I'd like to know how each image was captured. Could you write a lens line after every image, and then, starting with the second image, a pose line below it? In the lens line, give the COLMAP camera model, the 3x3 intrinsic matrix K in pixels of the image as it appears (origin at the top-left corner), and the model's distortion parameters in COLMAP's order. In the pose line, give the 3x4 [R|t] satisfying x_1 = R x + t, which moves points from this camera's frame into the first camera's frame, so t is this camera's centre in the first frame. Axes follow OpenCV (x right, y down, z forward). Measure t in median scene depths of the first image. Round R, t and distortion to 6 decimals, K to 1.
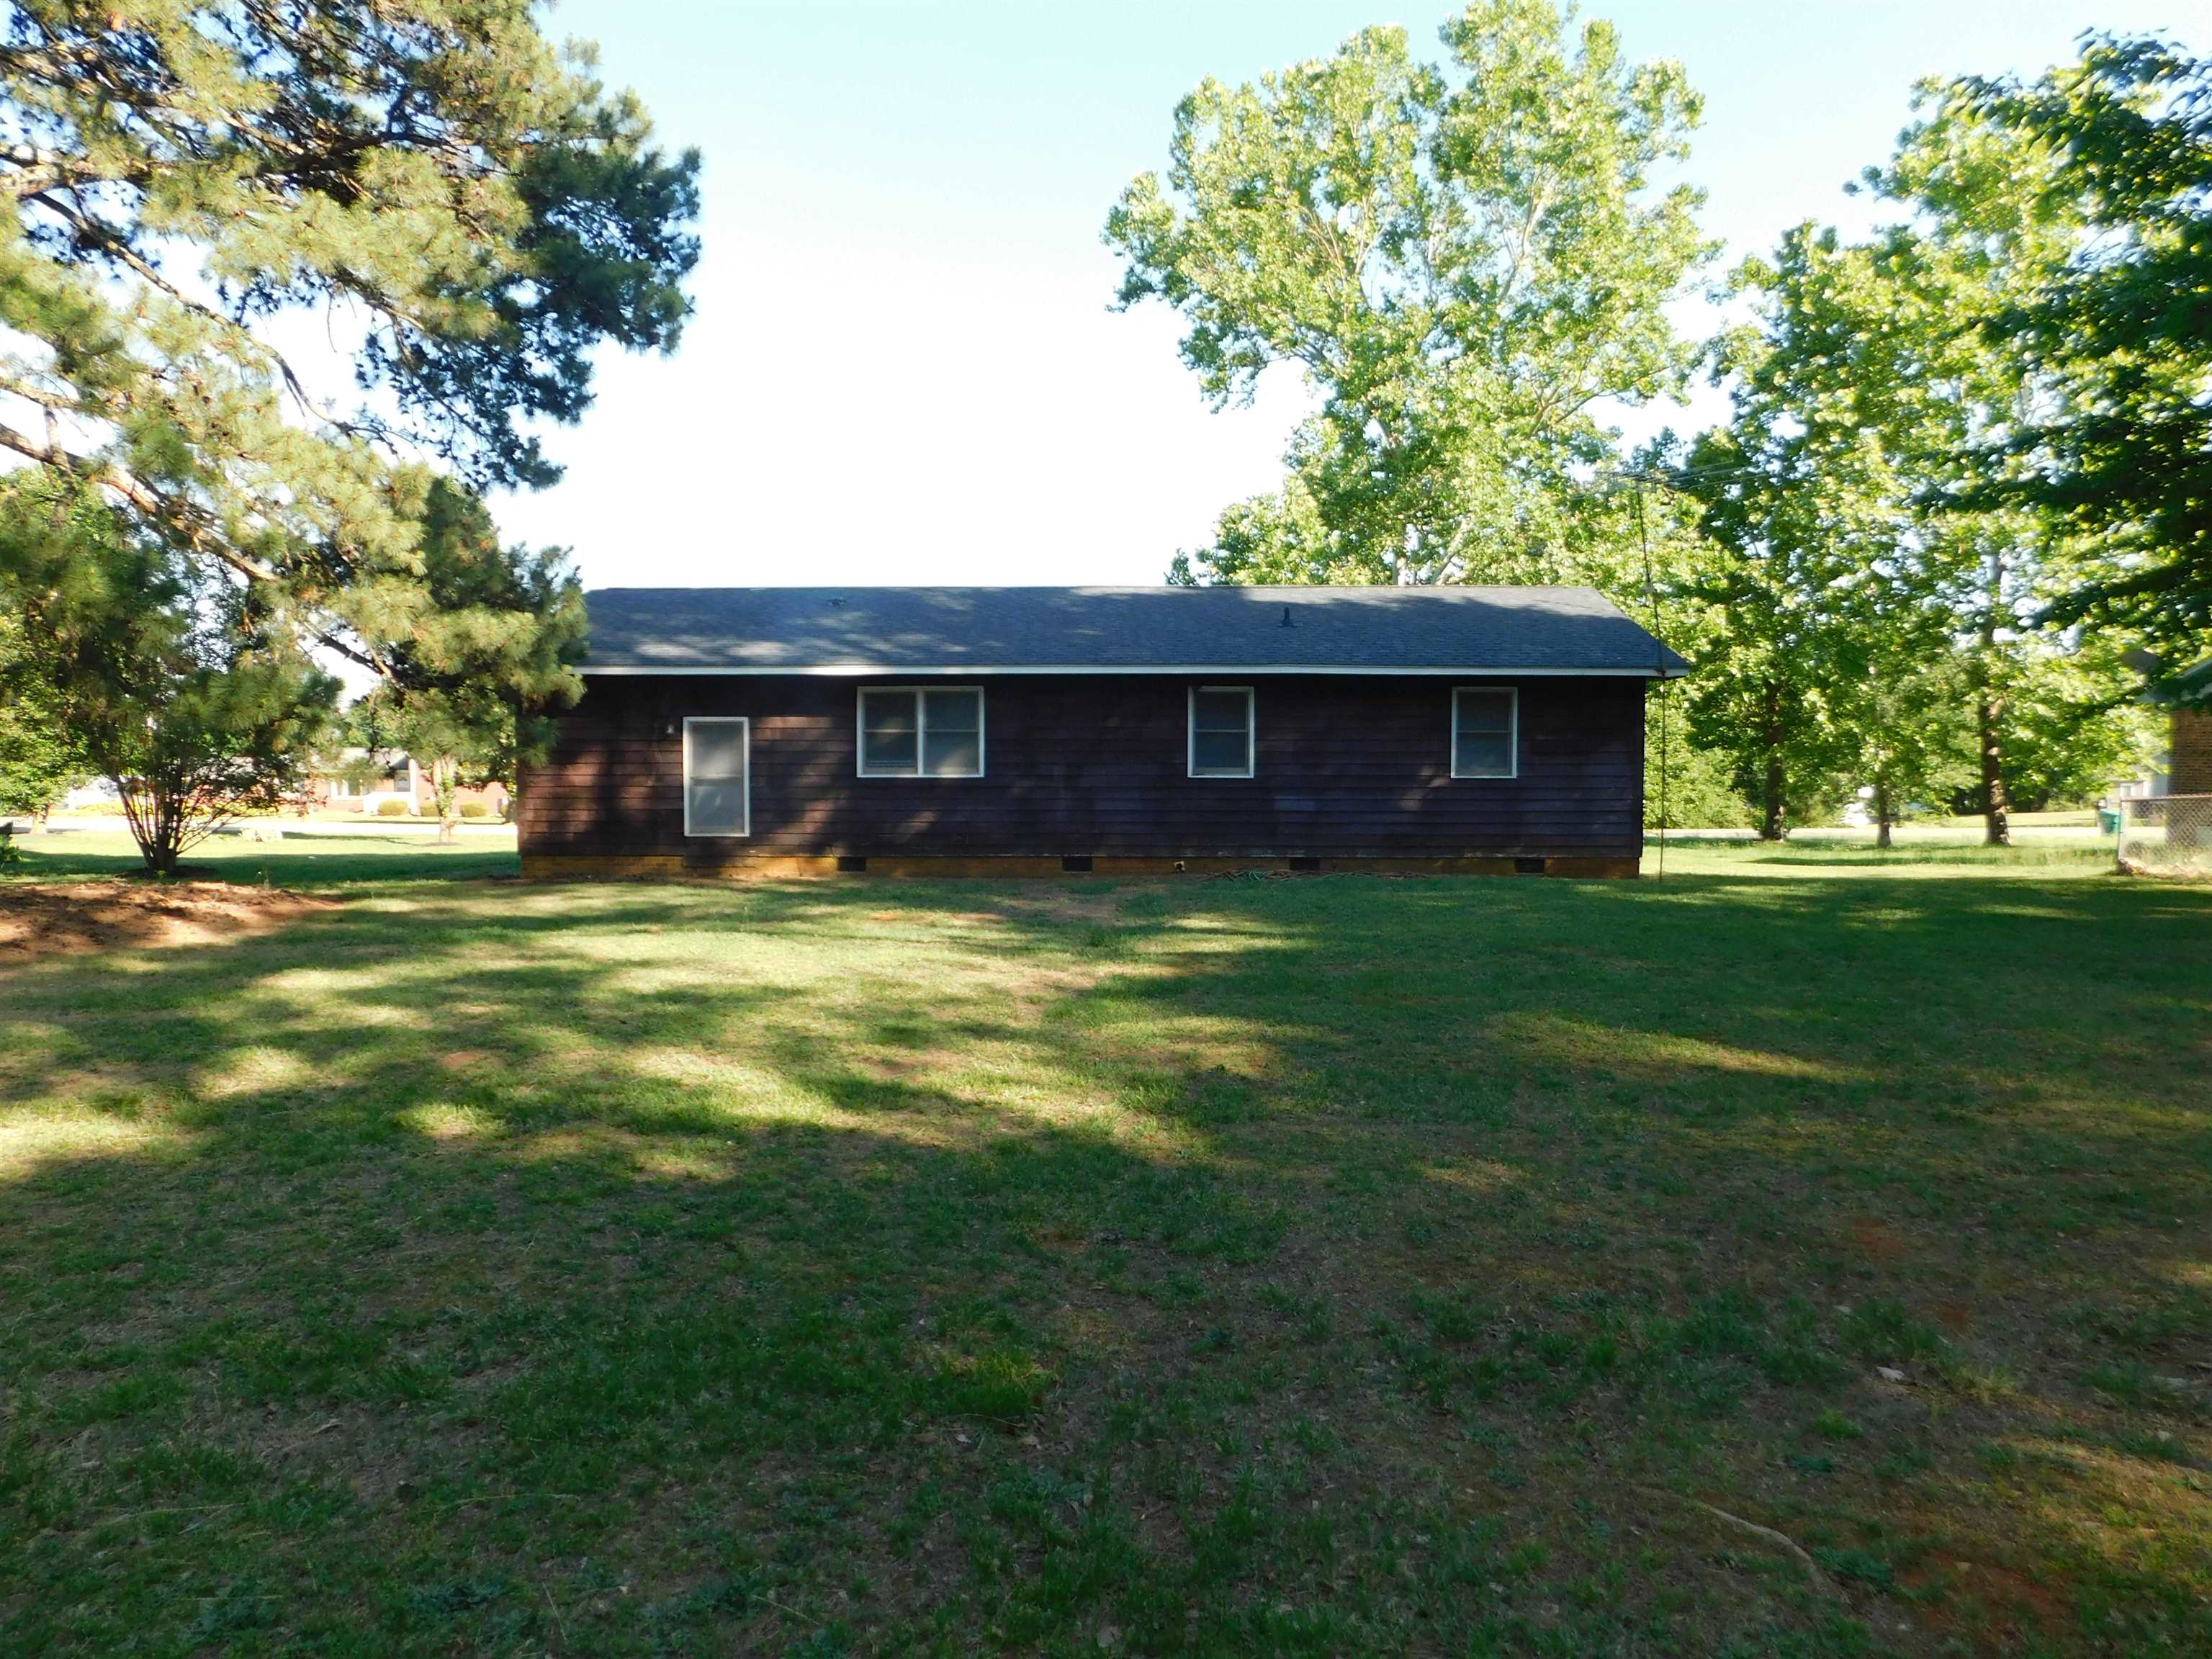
lens RADIAL K [[1519.7, 0, 1109.4], [0, 1519.7, 897.3], [0, 0, 1]] dist [0.002031, 0.002064]
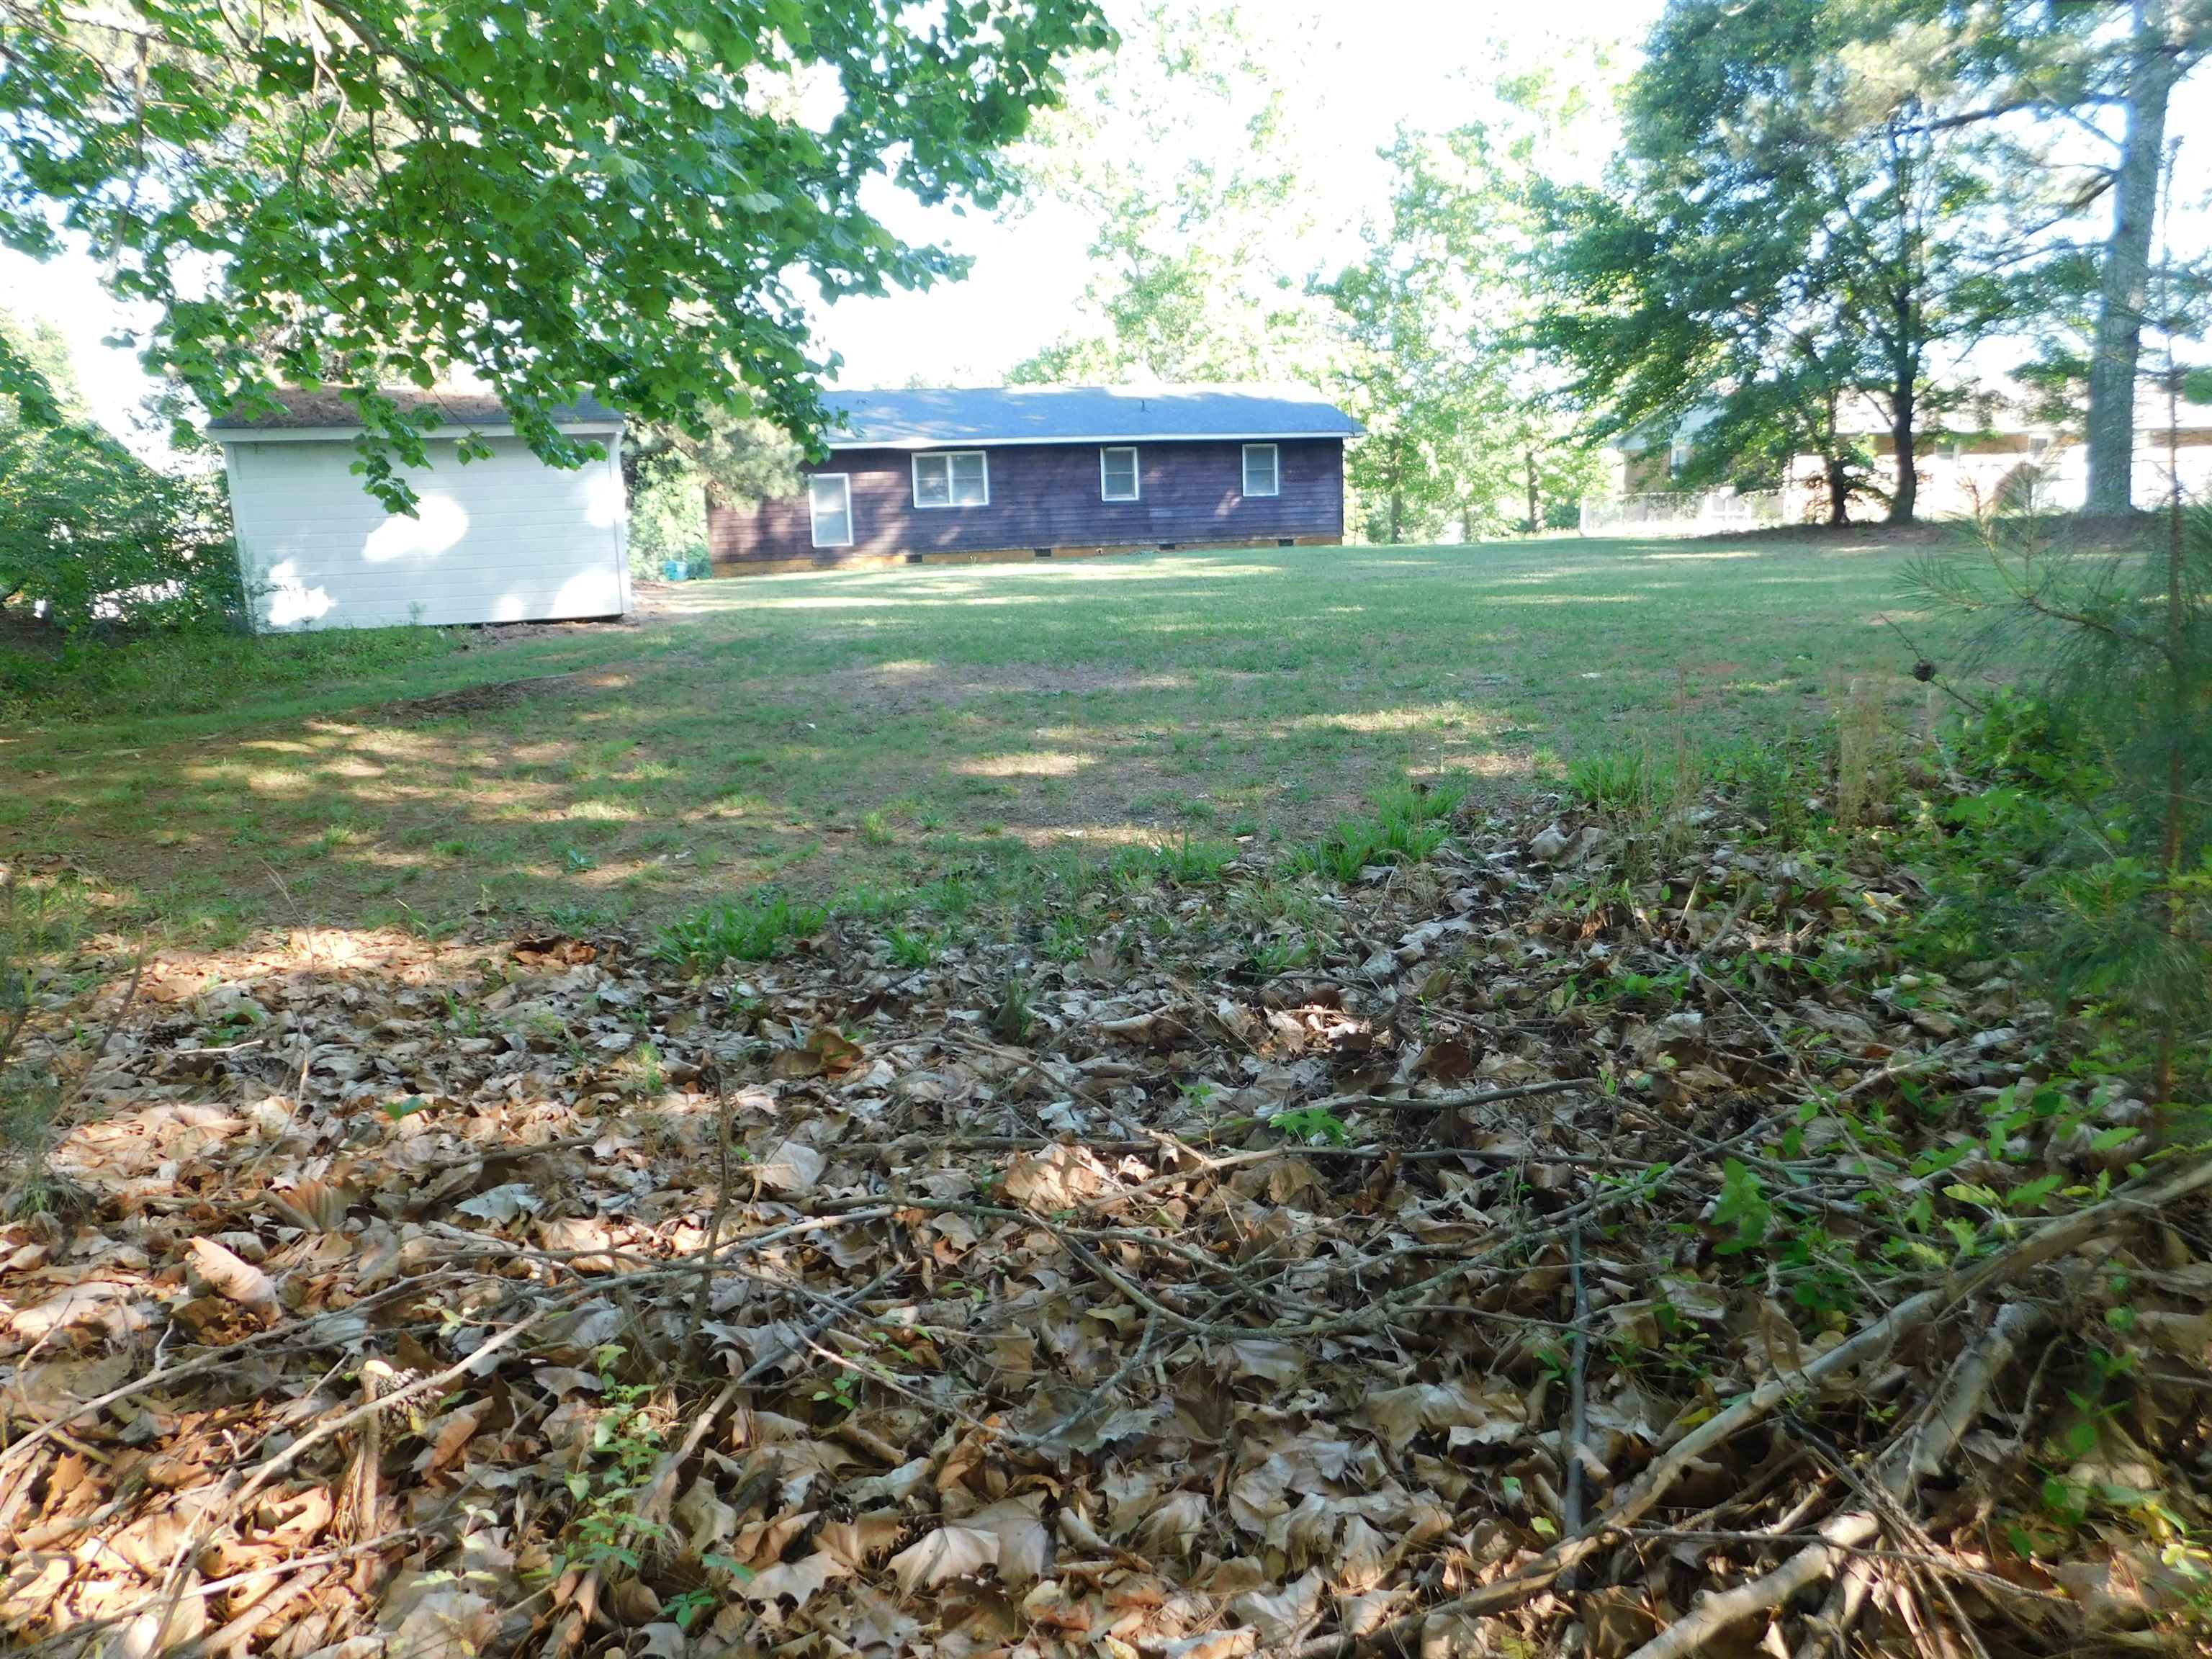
lens RADIAL K [[1519.7, 0, 1109.4], [0, 1519.7, 897.3], [0, 0, 1]] dist [0.002031, 0.002064]
pose [[0.971585, -0.092834, 0.217727, -0.297347], [0.061392, 0.987233, 0.146979, 0.095639], [-0.228592, -0.129436, 0.964879, -0.626247]]
